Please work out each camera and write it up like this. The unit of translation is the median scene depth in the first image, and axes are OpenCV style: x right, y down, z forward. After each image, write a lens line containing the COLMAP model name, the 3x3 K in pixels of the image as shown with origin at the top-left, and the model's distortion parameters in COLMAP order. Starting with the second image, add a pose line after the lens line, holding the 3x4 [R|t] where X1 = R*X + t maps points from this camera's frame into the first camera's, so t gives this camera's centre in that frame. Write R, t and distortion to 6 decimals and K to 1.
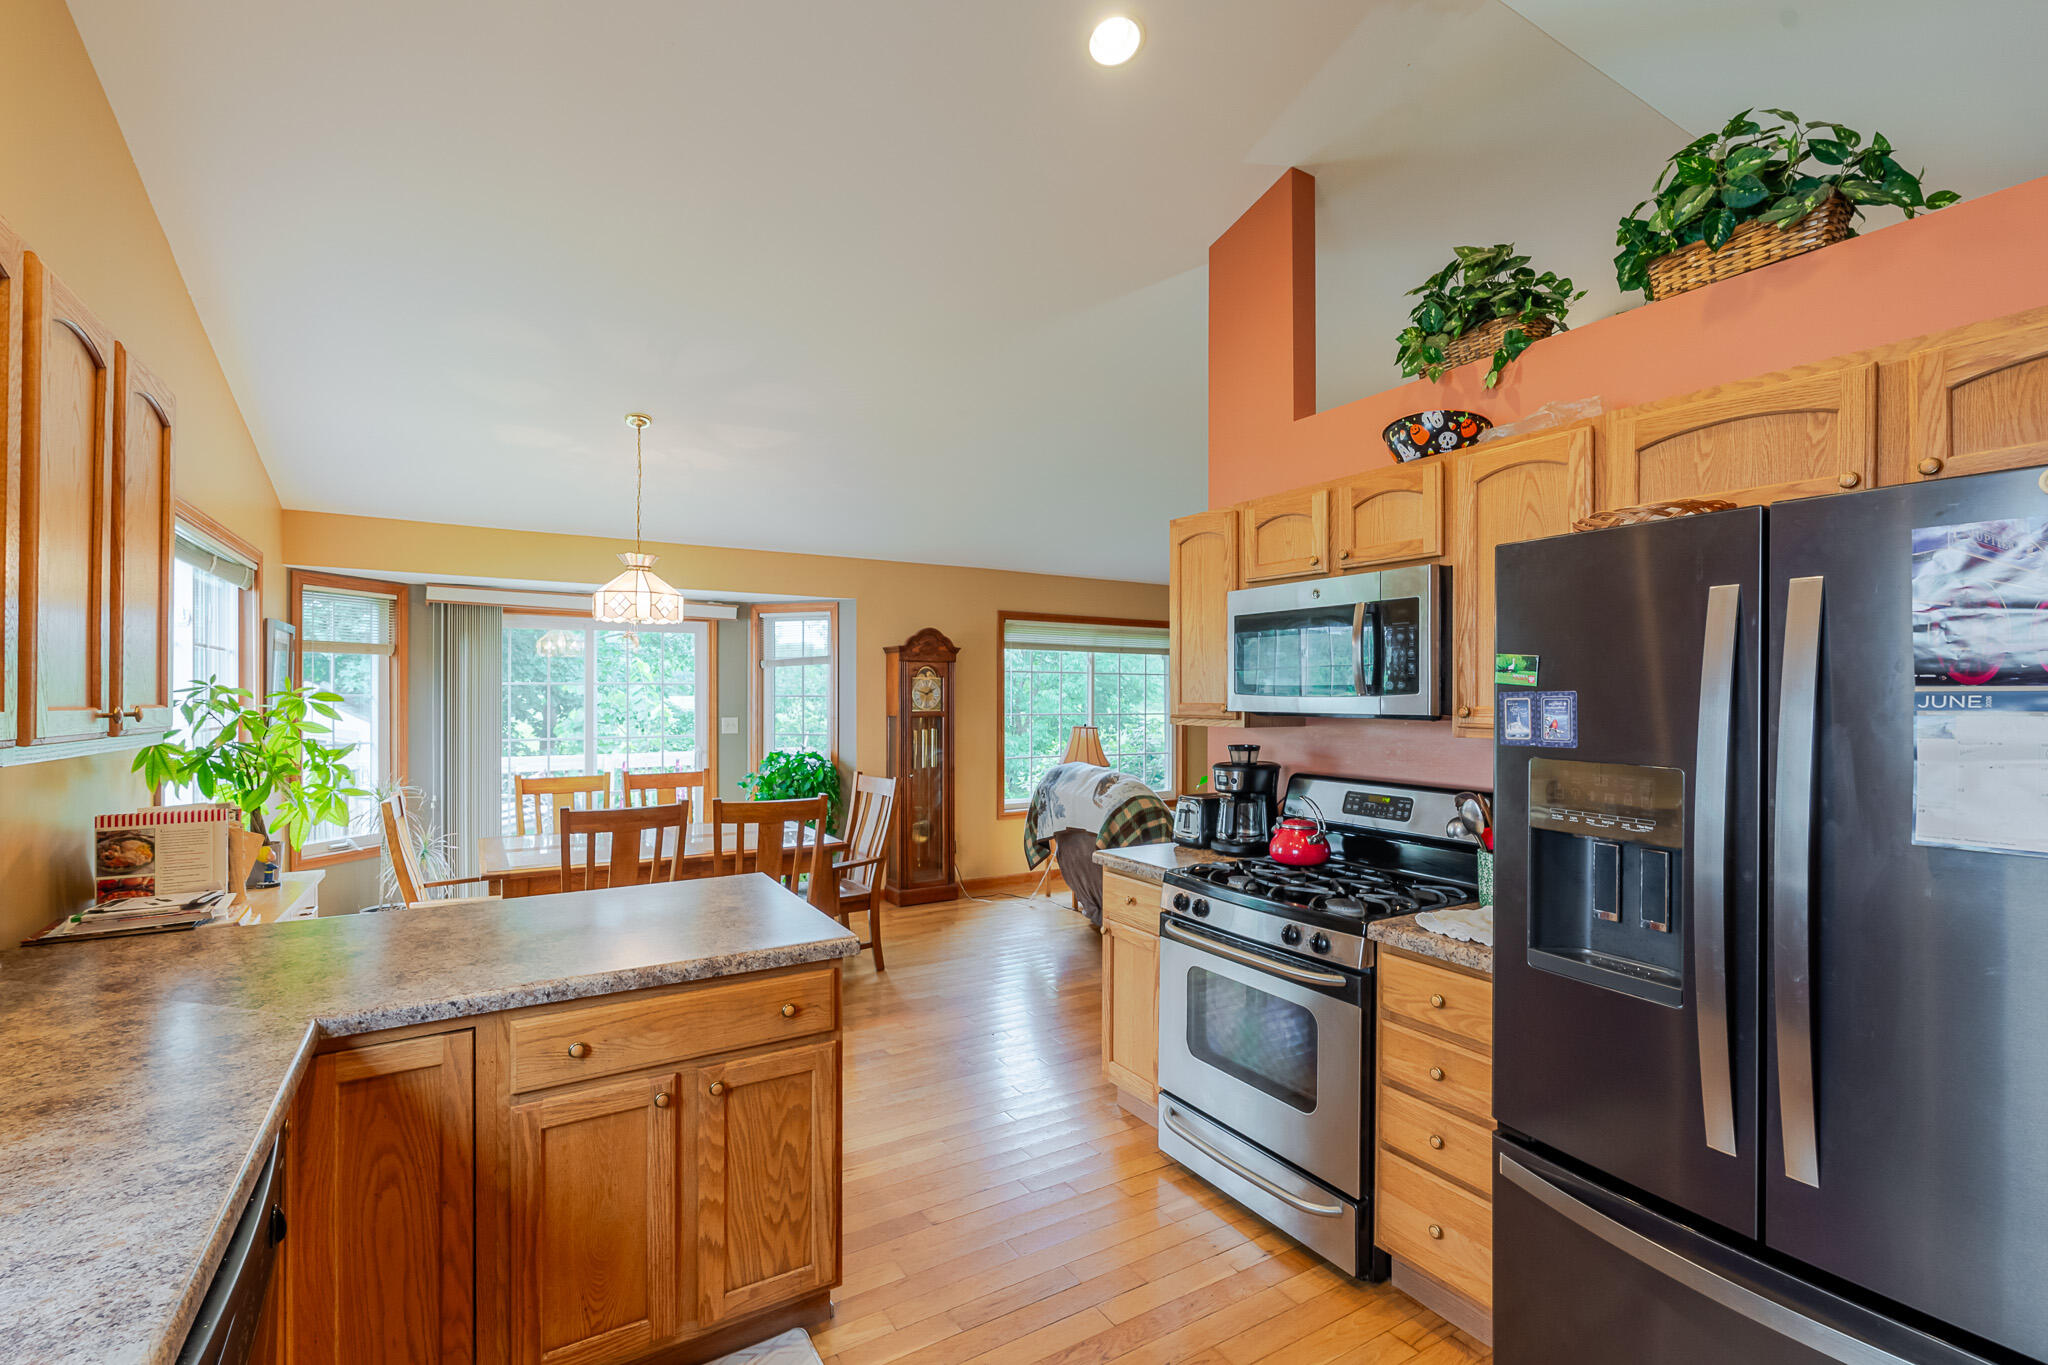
lens RADIAL K [[907.6, 0, 1022.2], [0, 907.6, 687.1], [0, 0, 1]] dist [0.000770, -0.001036]
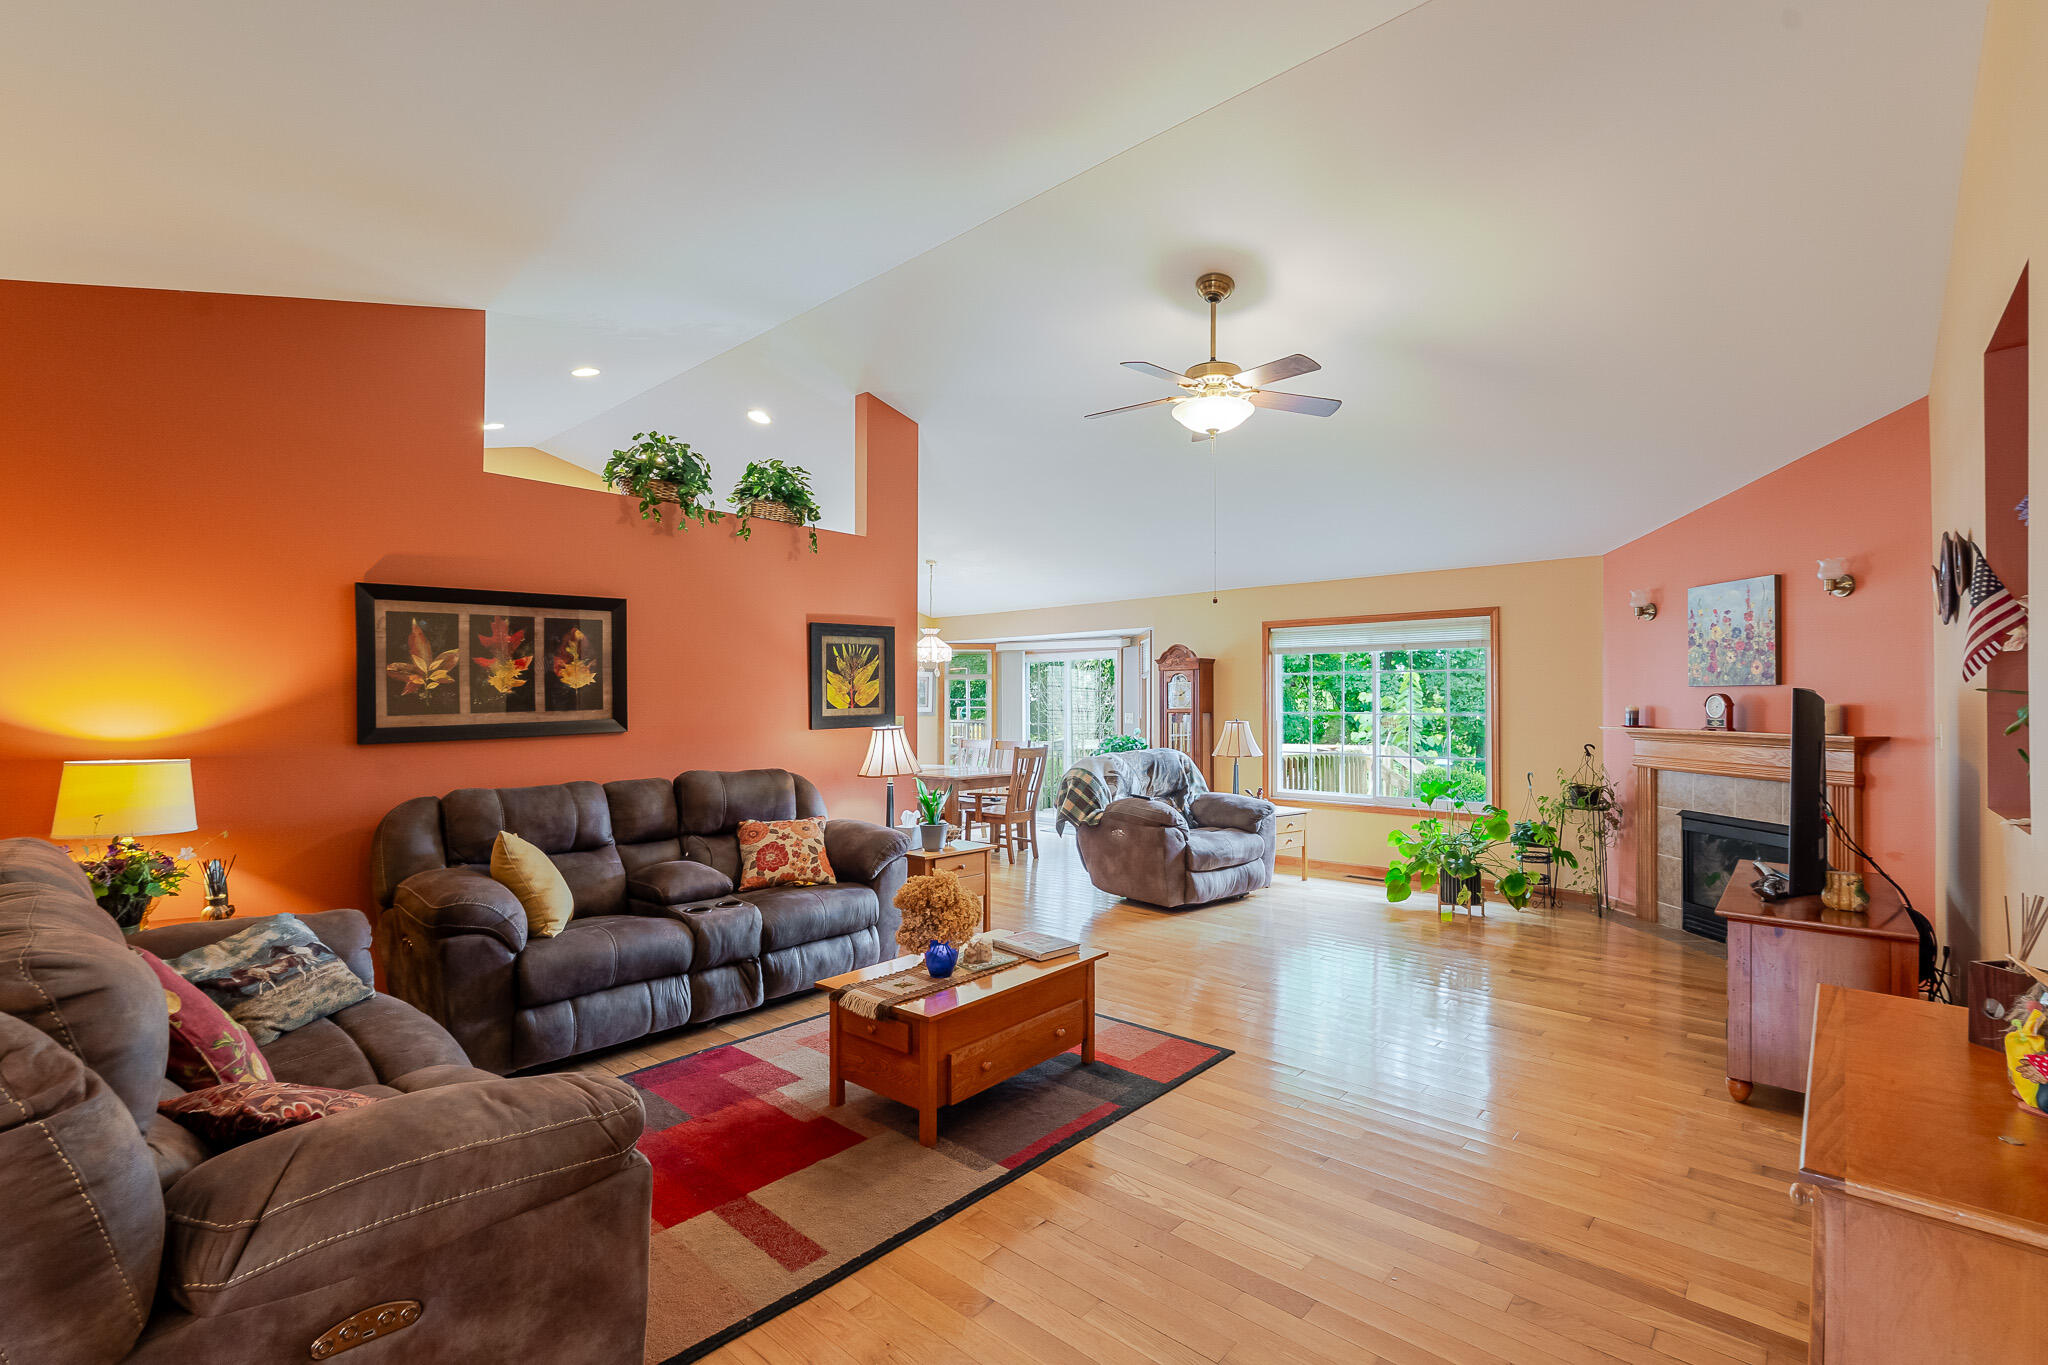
lens RADIAL K [[907.6, 0, 1019.5], [0, 907.6, 694.7], [0, 0, 1]] dist [0.000770, -0.001036]
pose [[0.293237, -0.014570, -0.955929, 1.816610], [0.009877, 0.999877, -0.012210, 0.033492], [0.955989, -0.005861, 0.293344, 0.688715]]
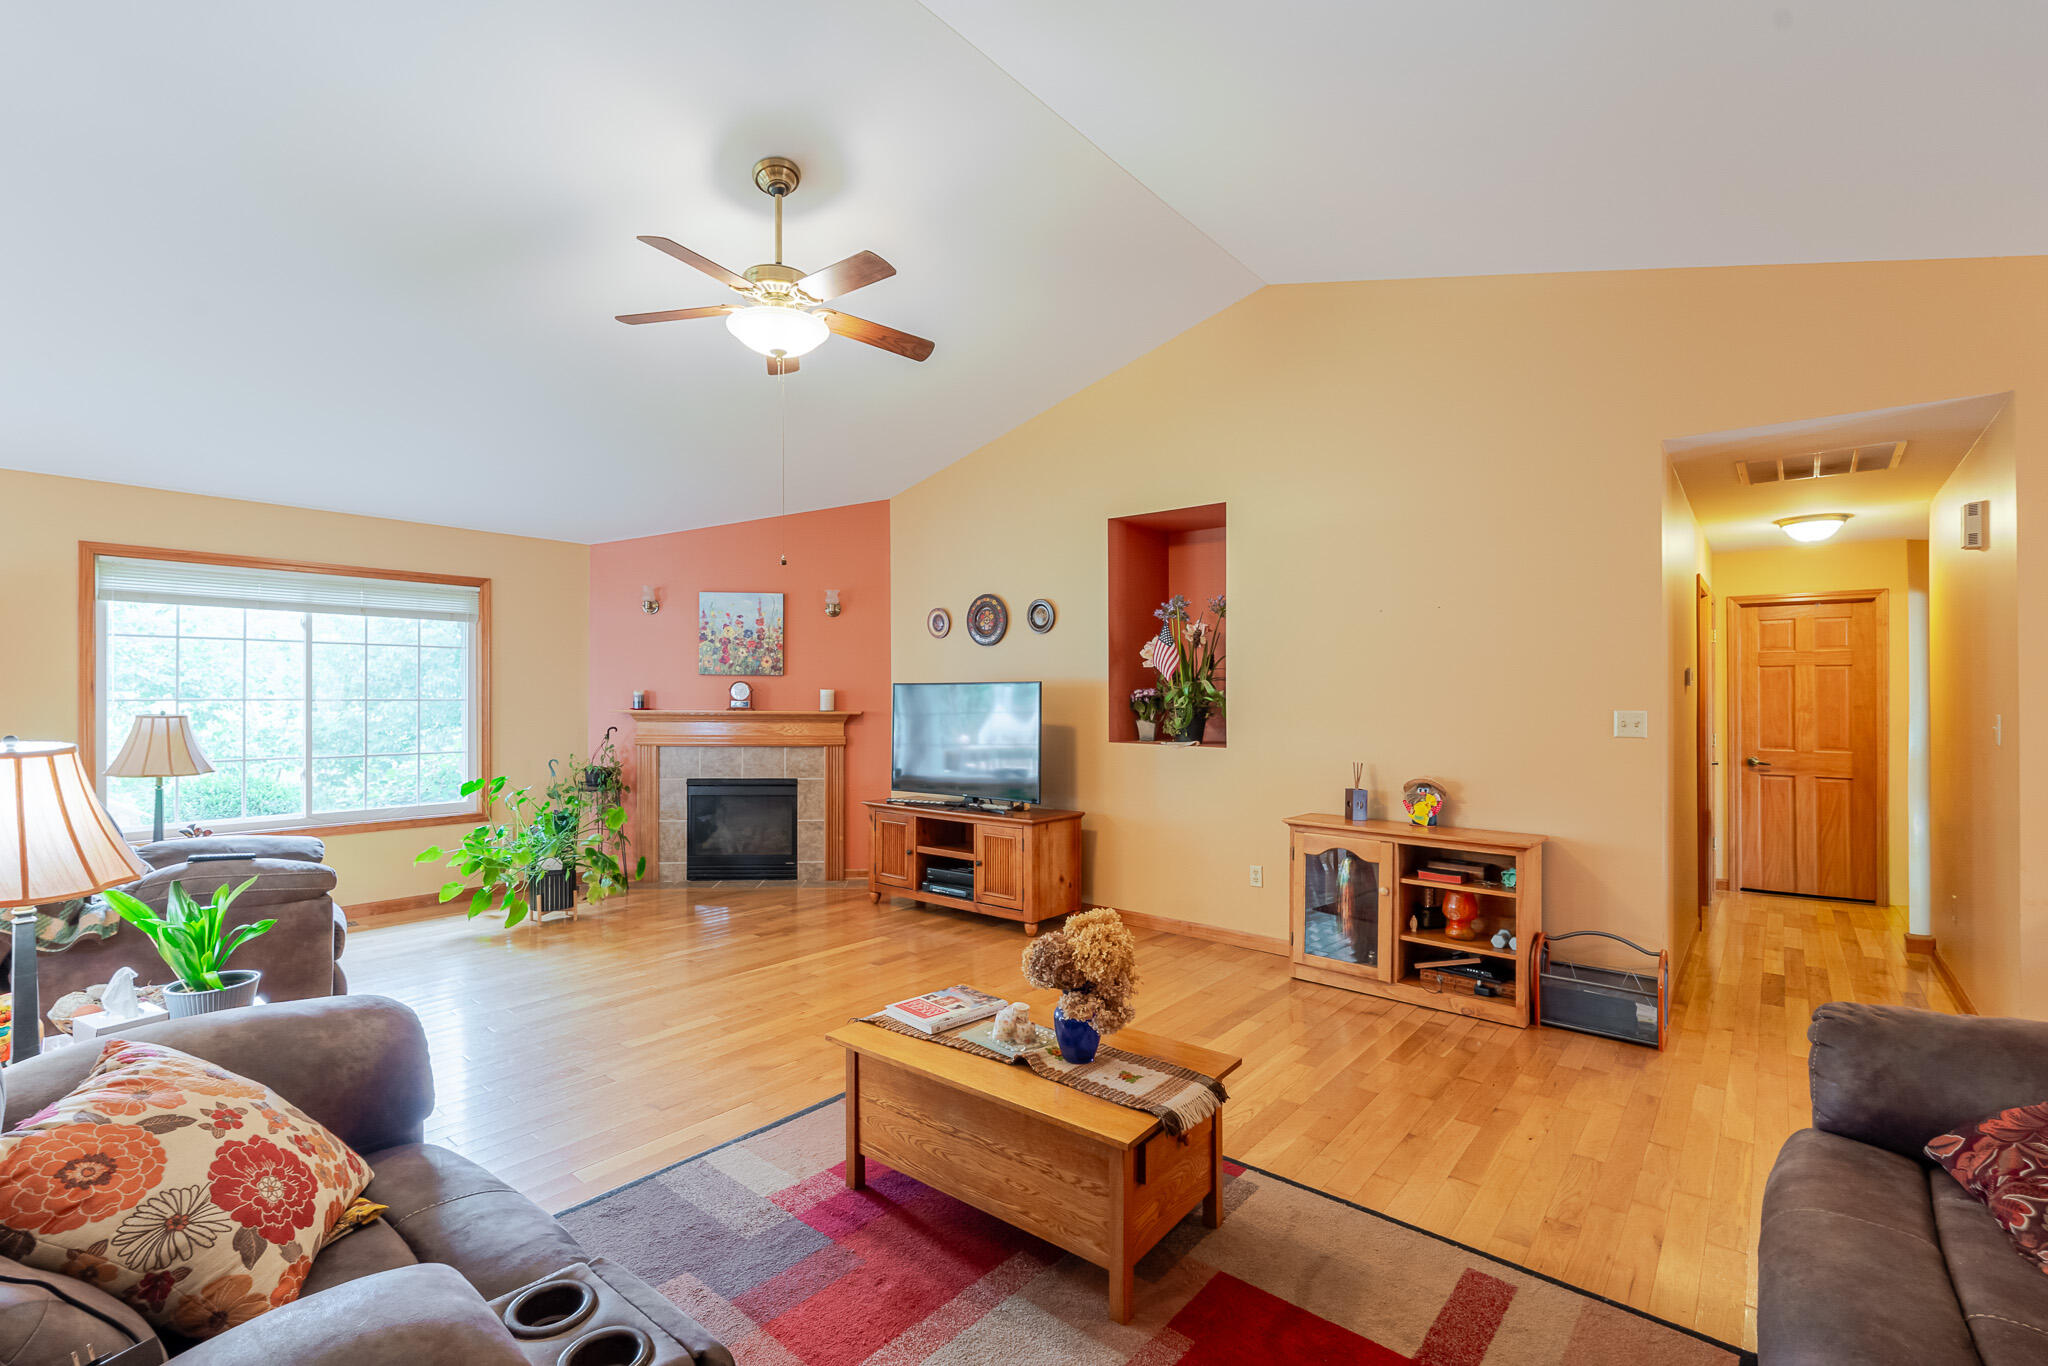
lens RADIAL K [[907.6, 0, 1018.3], [0, 907.6, 691.9], [0, 0, 1]] dist [0.000770, -0.001036]
pose [[0.946252, 0.002133, 0.323424, 0.751978], [-0.004916, 0.999958, 0.007786, 0.030361], [-0.323393, -0.008958, 0.946222, 0.298404]]
